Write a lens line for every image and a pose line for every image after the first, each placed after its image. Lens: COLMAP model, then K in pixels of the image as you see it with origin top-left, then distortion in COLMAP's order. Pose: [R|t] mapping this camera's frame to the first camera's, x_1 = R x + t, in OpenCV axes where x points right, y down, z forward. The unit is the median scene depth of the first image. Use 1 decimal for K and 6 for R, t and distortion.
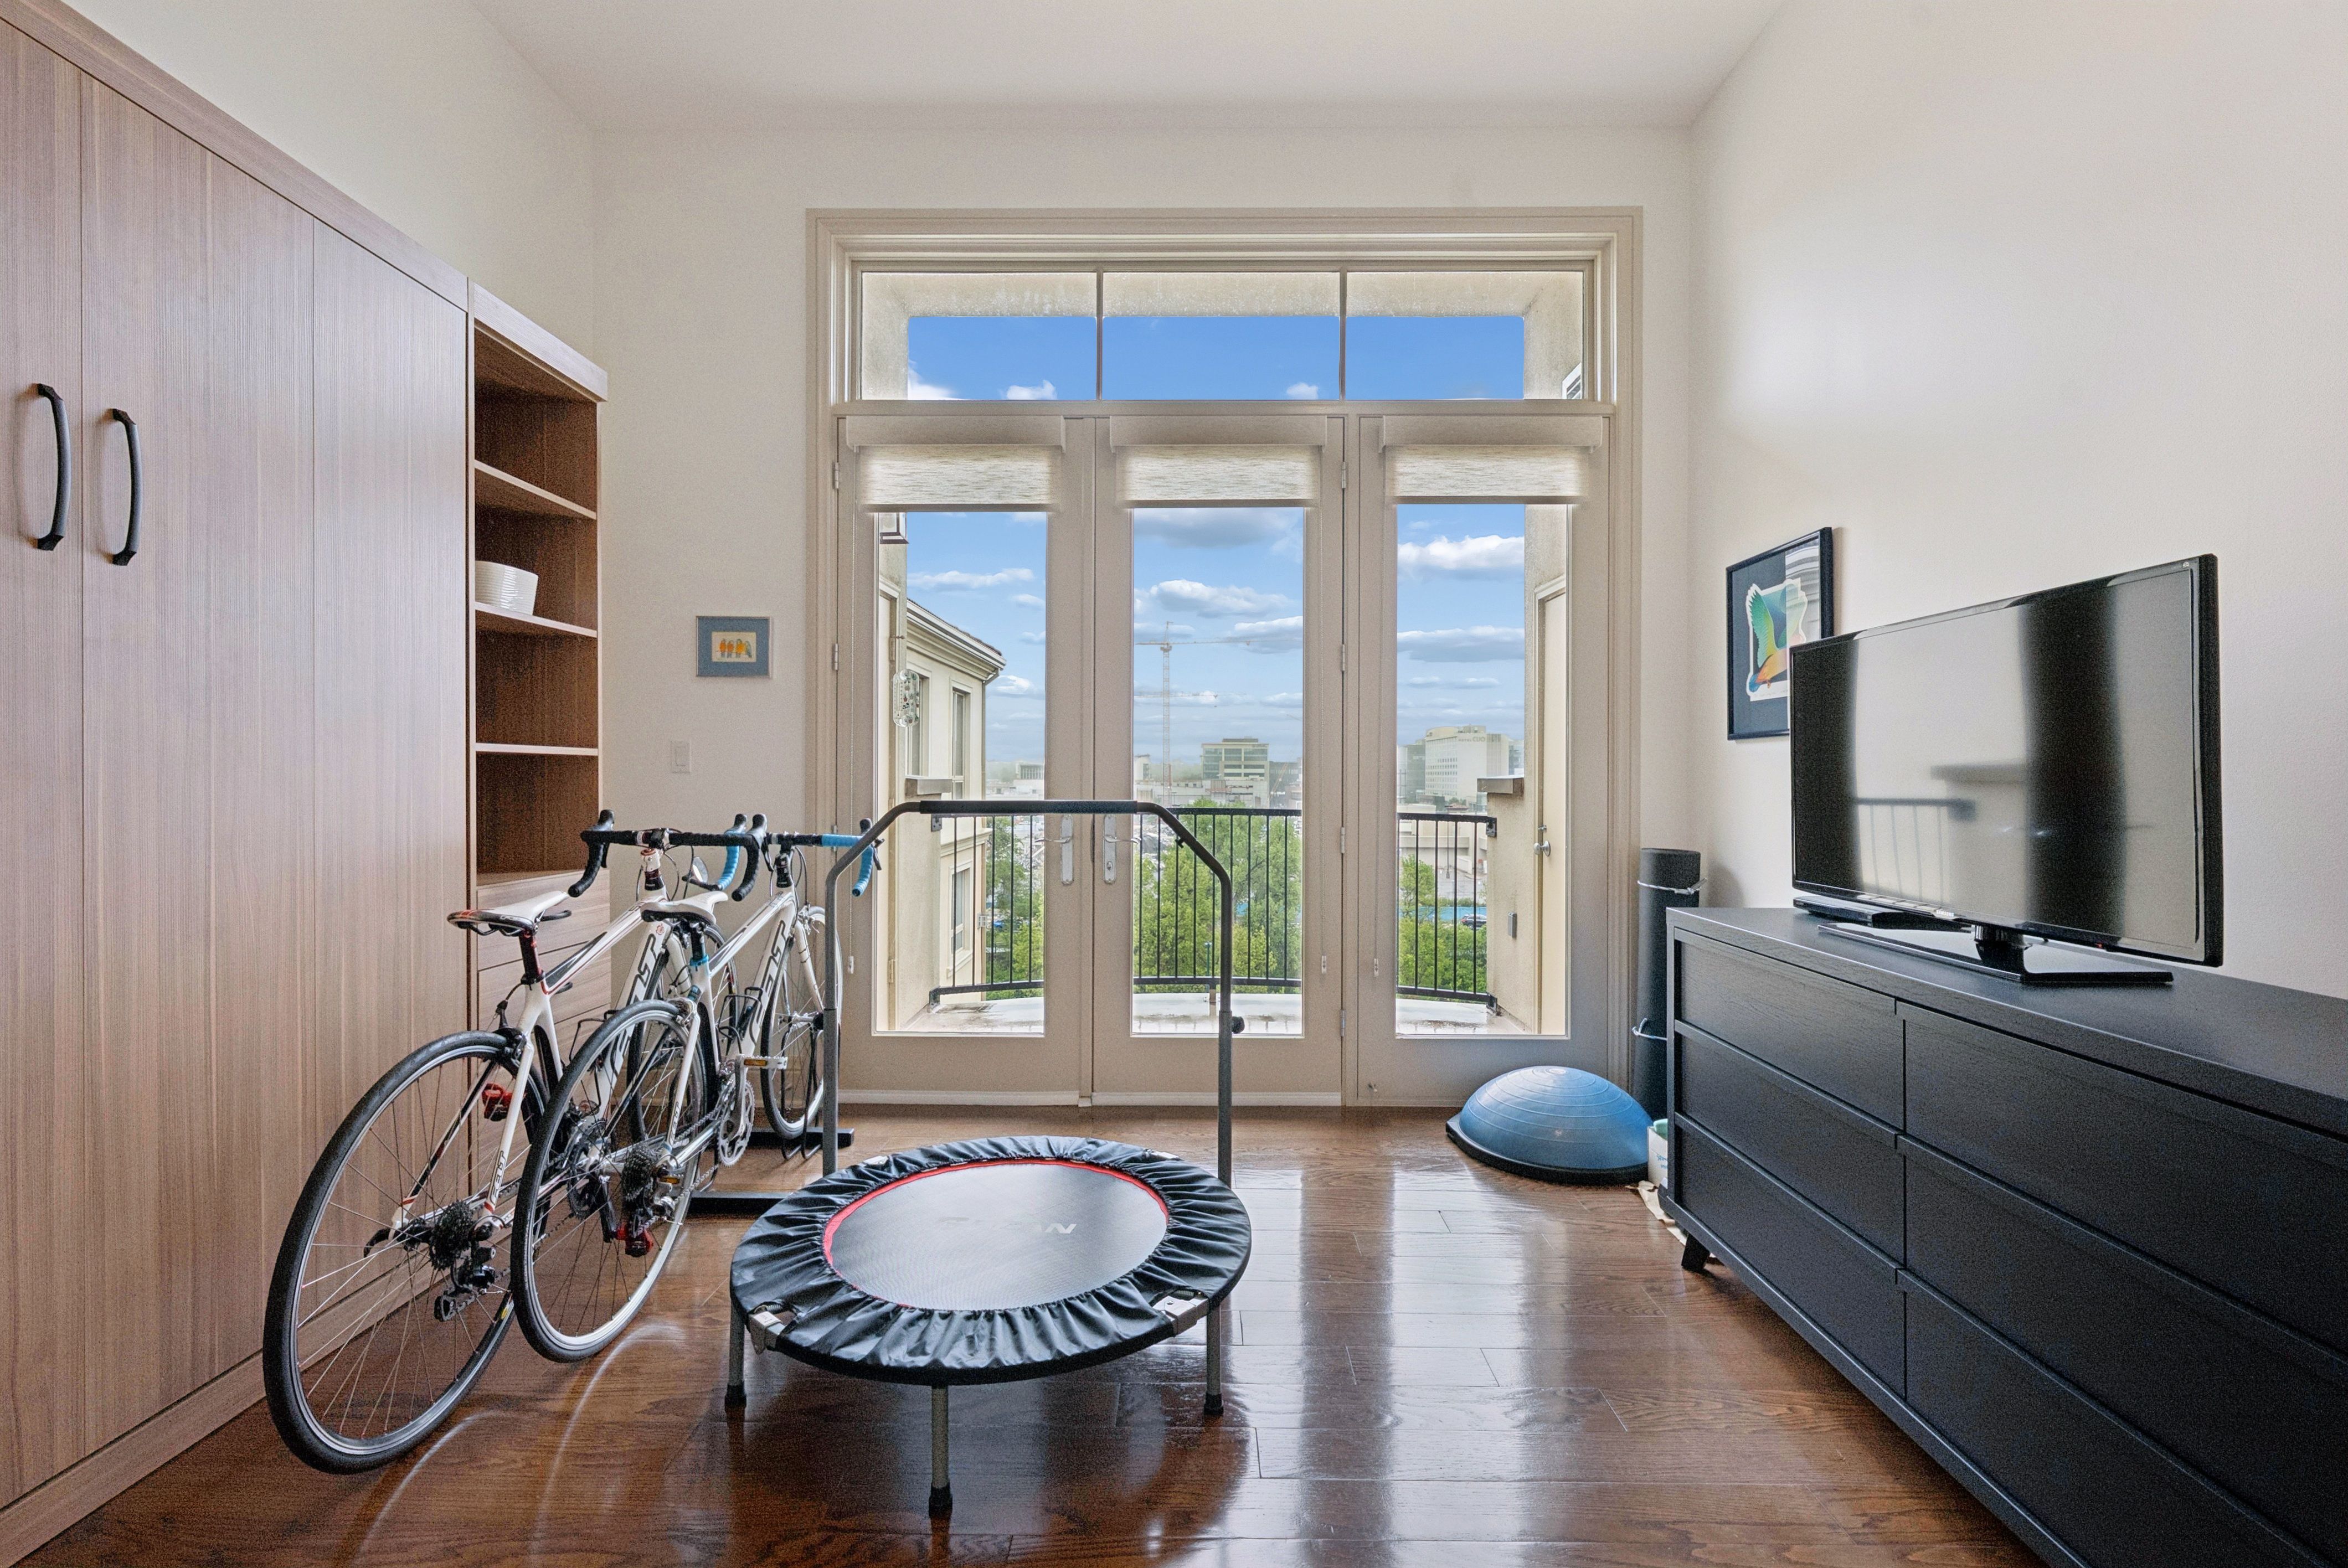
lens RADIAL K [[997.7, 0, 1190.9], [0, 997.7, 778.0], [0, 0, 1]] dist [0.000475, -0.000398]
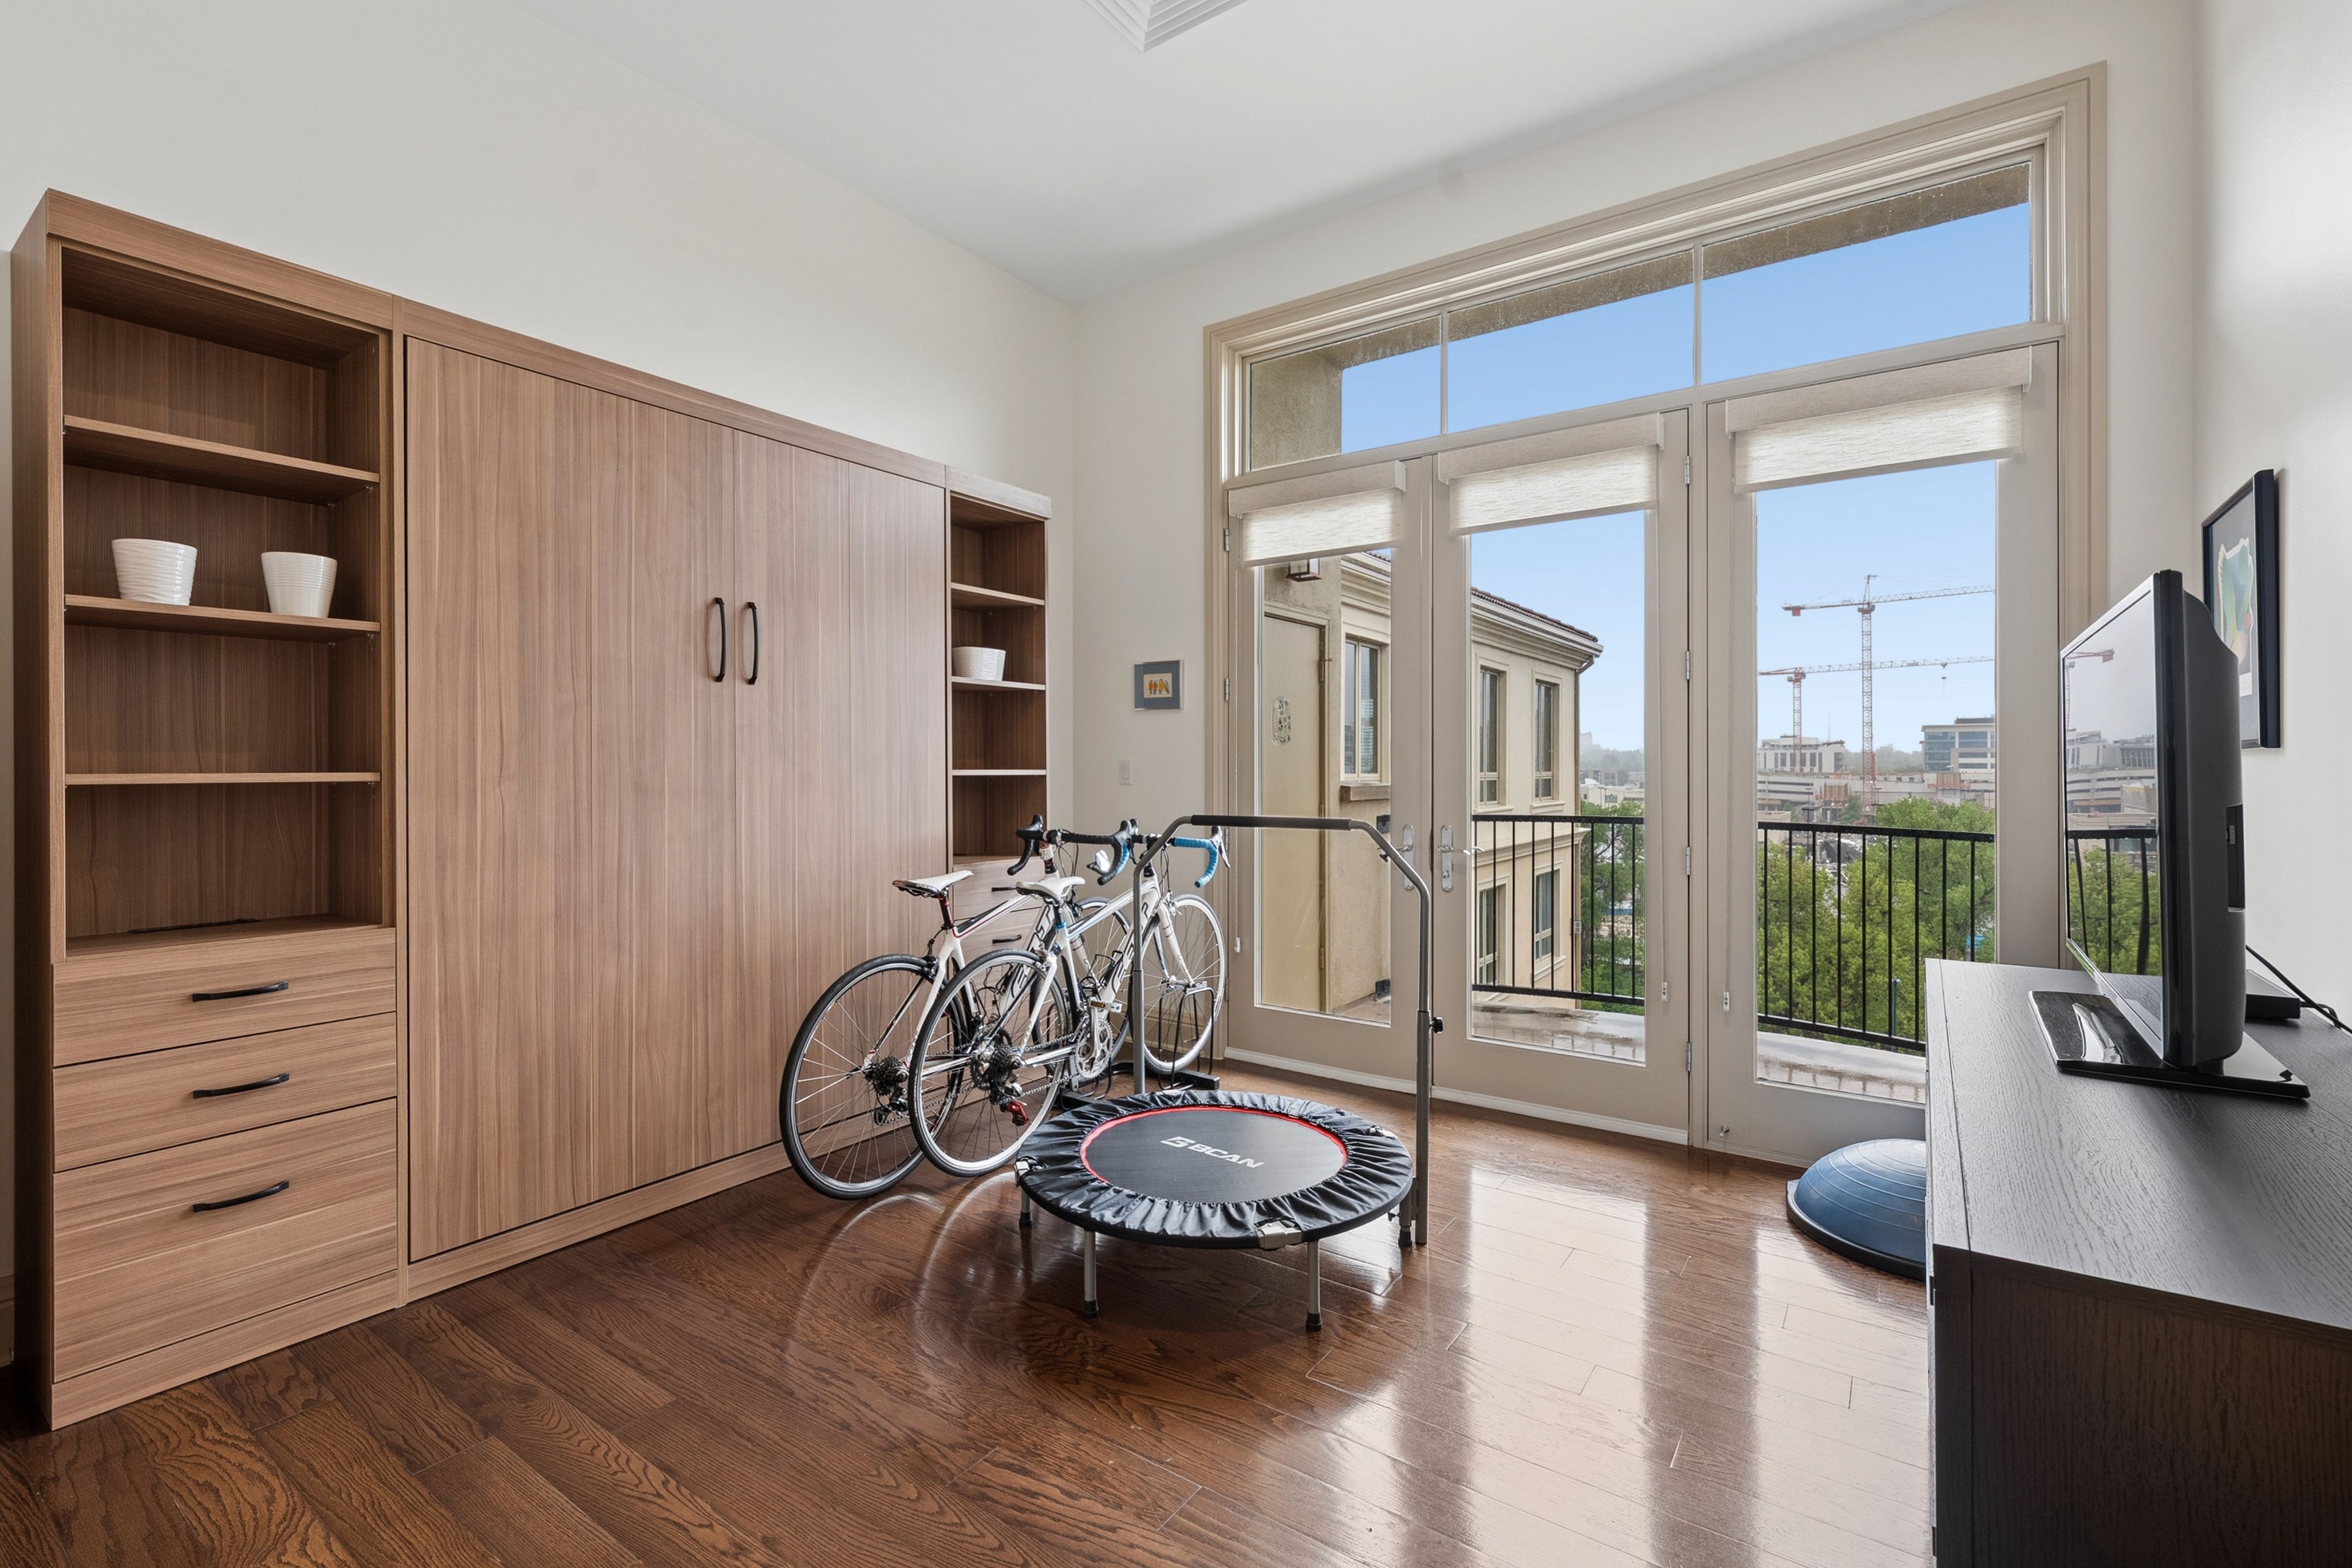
lens RADIAL K [[1051.2, 0, 1202.2], [0, 1051.2, 770.9], [0, 0, 1]] dist [0.002001, -0.000692]
pose [[0.826147, -0.000507, -0.563455, 0.486297], [0.001033, 0.999999, 0.000615, -0.033902], [0.563454, -0.001090, 0.826147, -0.102724]]
